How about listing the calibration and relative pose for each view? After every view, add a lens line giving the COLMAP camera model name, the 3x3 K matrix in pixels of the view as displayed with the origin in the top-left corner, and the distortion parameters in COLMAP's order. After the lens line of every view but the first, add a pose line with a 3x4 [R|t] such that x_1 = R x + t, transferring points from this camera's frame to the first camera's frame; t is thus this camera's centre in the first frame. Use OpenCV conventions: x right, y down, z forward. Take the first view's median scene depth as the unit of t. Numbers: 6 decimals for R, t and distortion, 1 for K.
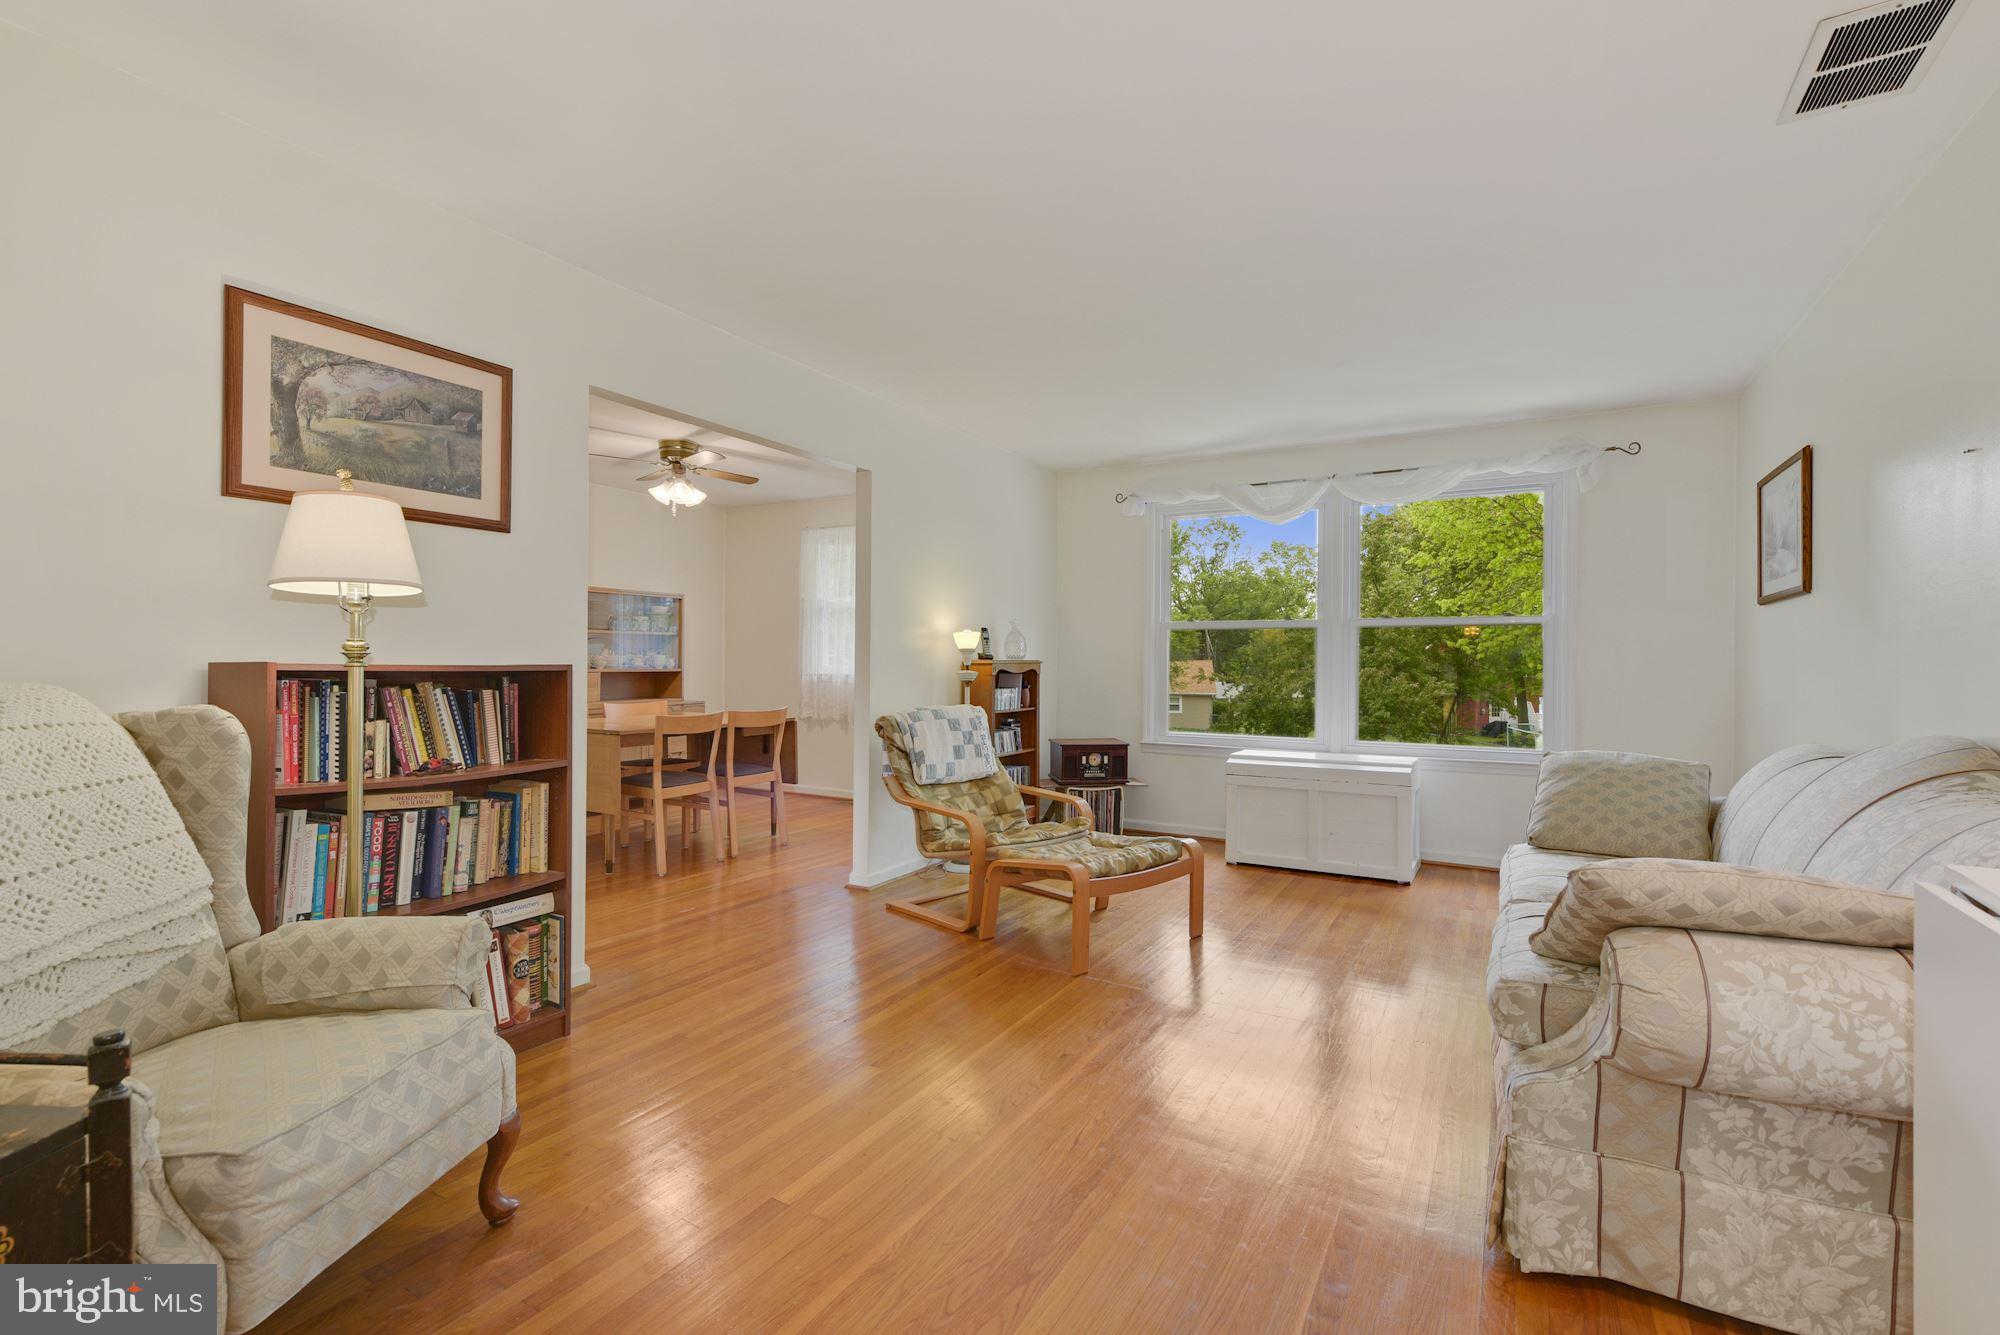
lens RADIAL K [[890.8, 0, 1004.8], [0, 890.8, 667.1], [0, 0, 1]] dist [0.002658, 0.000026]
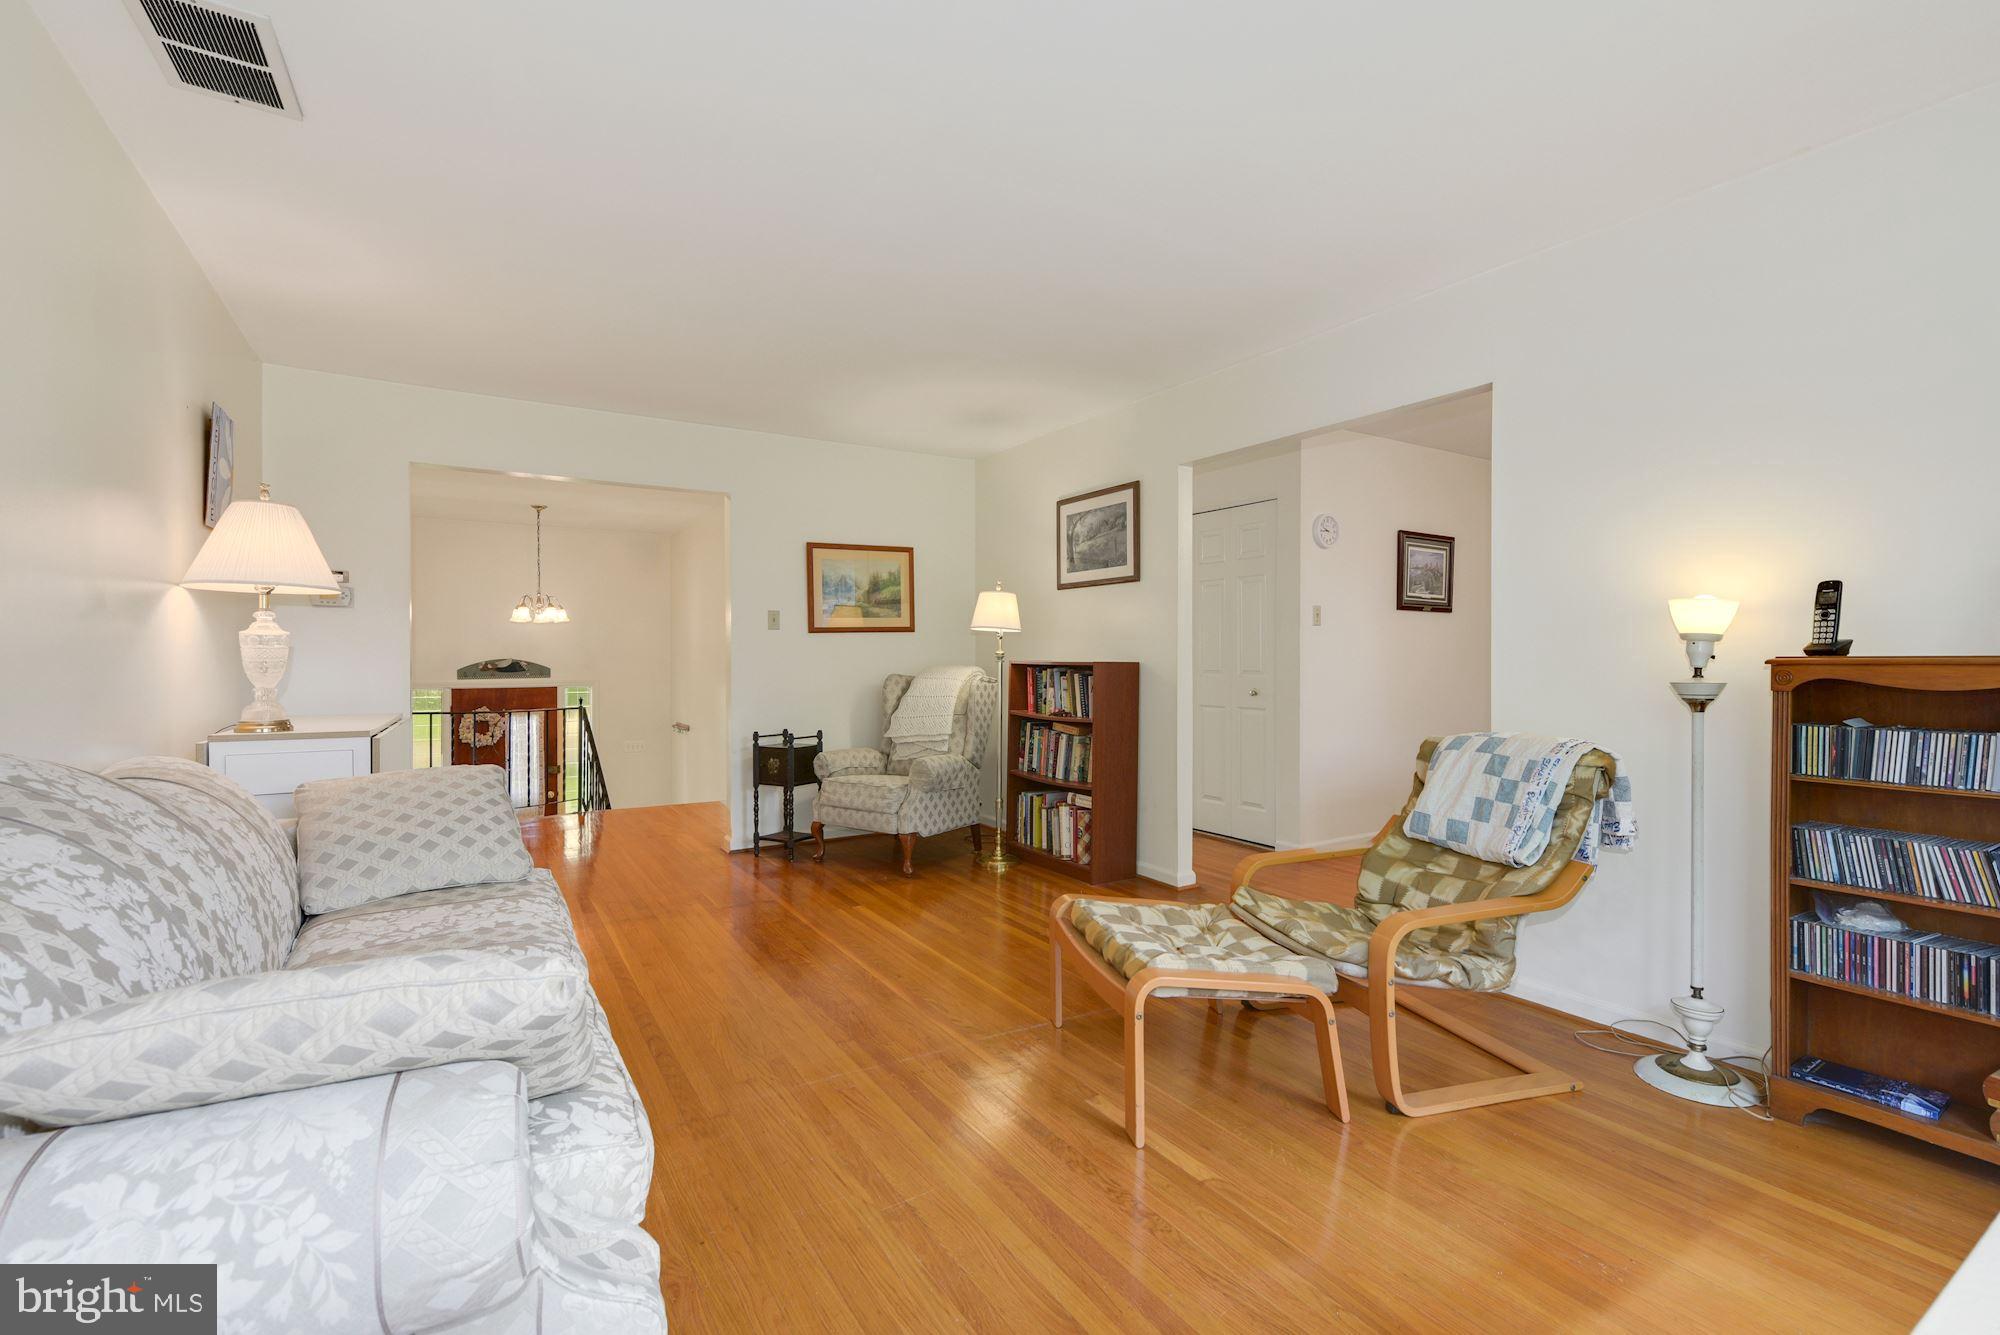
lens RADIAL K [[890.8, 0, 1012.1], [0, 890.8, 655.2], [0, 0, 1]] dist [0.002658, 0.000026]
pose [[-0.475003, -0.005250, -0.879968, 0.856071], [-0.006776, 0.999974, -0.002309, -0.007953], [0.879958, 0.004866, -0.475027, 1.358367]]
